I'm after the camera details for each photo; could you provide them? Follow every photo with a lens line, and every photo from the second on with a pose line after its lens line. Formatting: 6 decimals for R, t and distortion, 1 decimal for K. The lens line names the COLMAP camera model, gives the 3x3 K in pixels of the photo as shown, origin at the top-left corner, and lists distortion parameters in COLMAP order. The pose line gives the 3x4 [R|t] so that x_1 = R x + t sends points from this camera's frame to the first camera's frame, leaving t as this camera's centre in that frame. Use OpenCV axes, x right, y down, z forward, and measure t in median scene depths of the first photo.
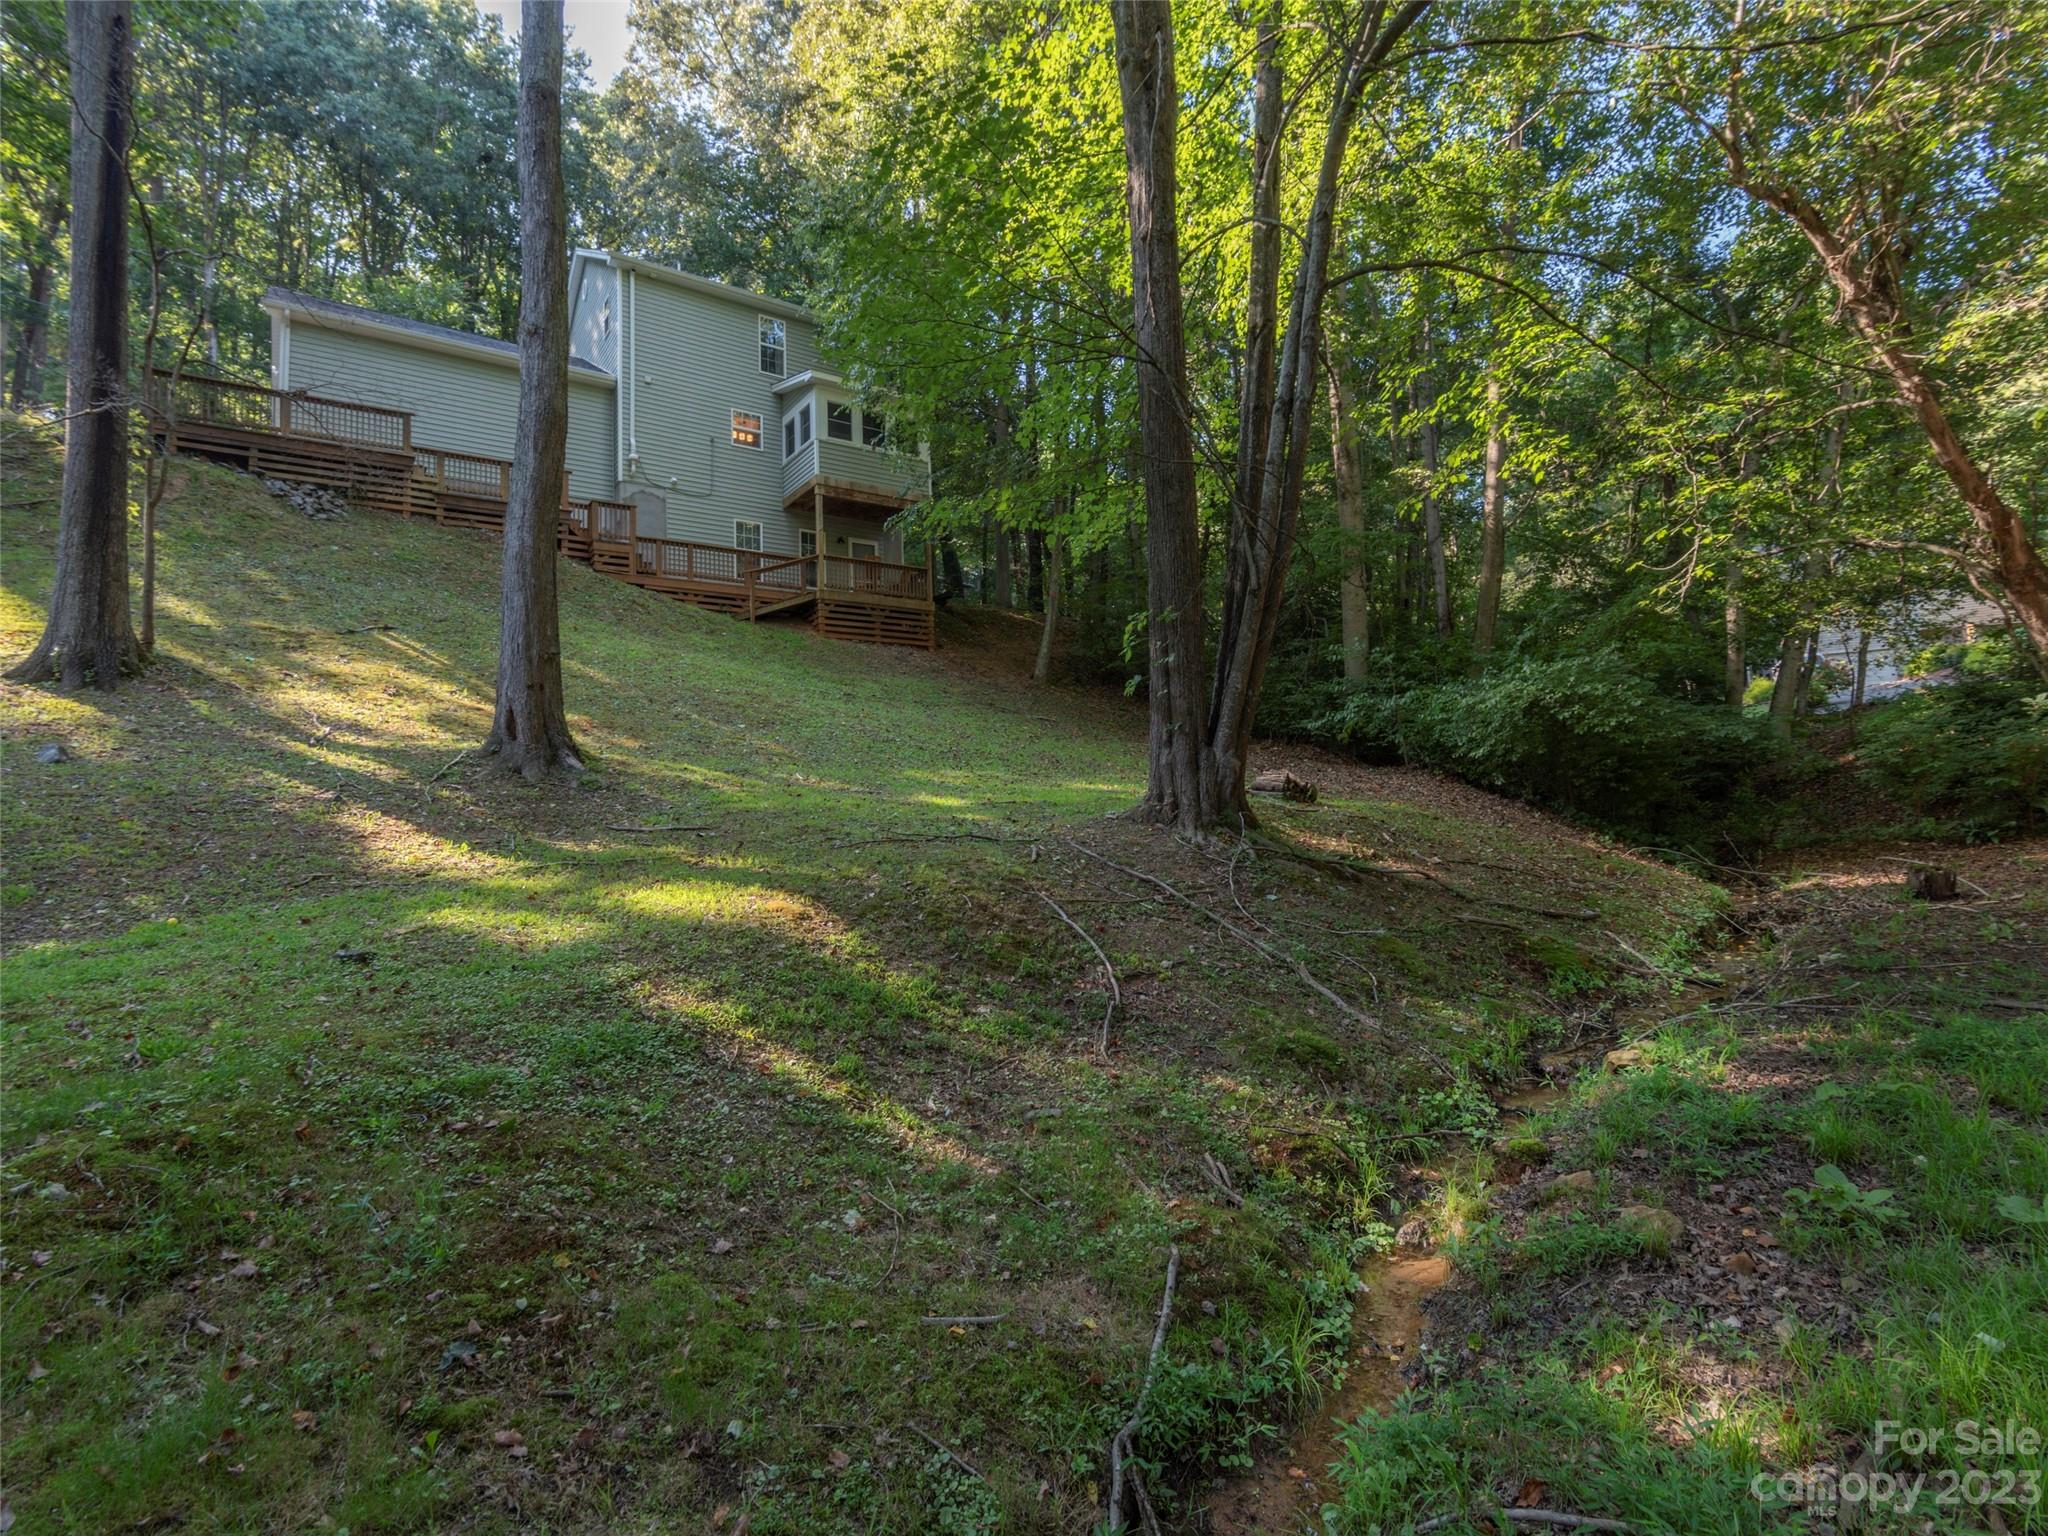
lens RADIAL K [[1002.2, 0, 1030.0], [0, 1002.2, 773.5], [0, 0, 1]] dist [0.010950, -0.000625]
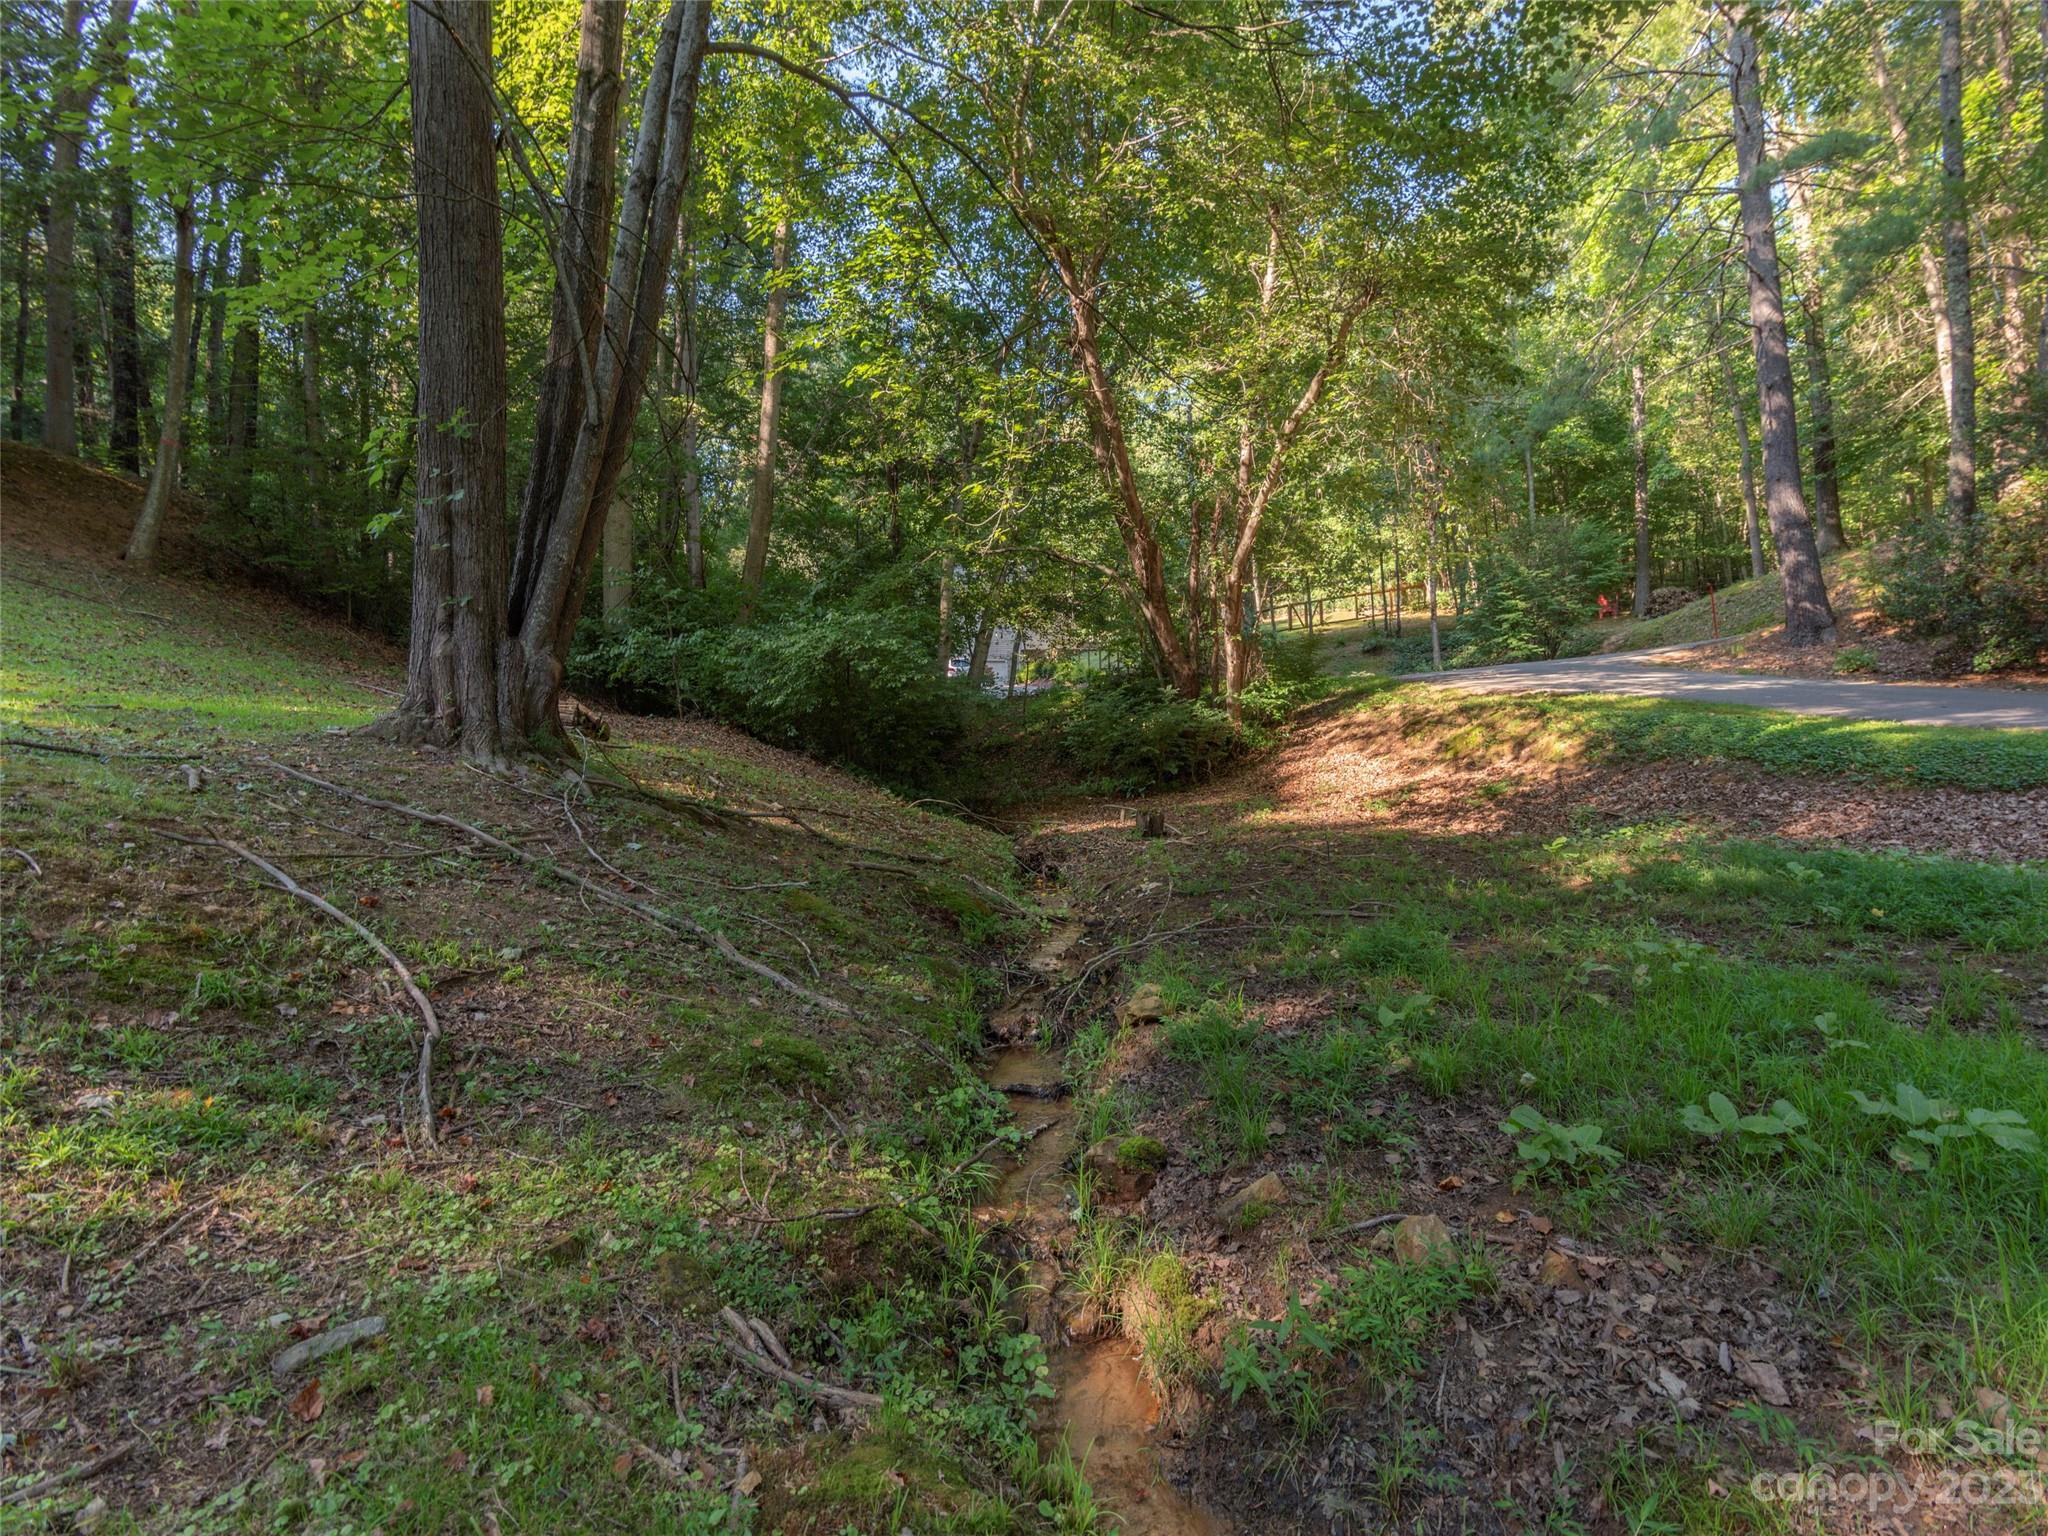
lens RADIAL K [[1002.2, 0, 1030.0], [0, 1002.2, 773.5], [0, 0, 1]] dist [0.010950, -0.000625]
pose [[0.732406, 0.023404, 0.680466, -0.036078], [-0.043006, 0.999004, 0.011928, 0.051192], [-0.679509, -0.038000, 0.732683, 0.289933]]
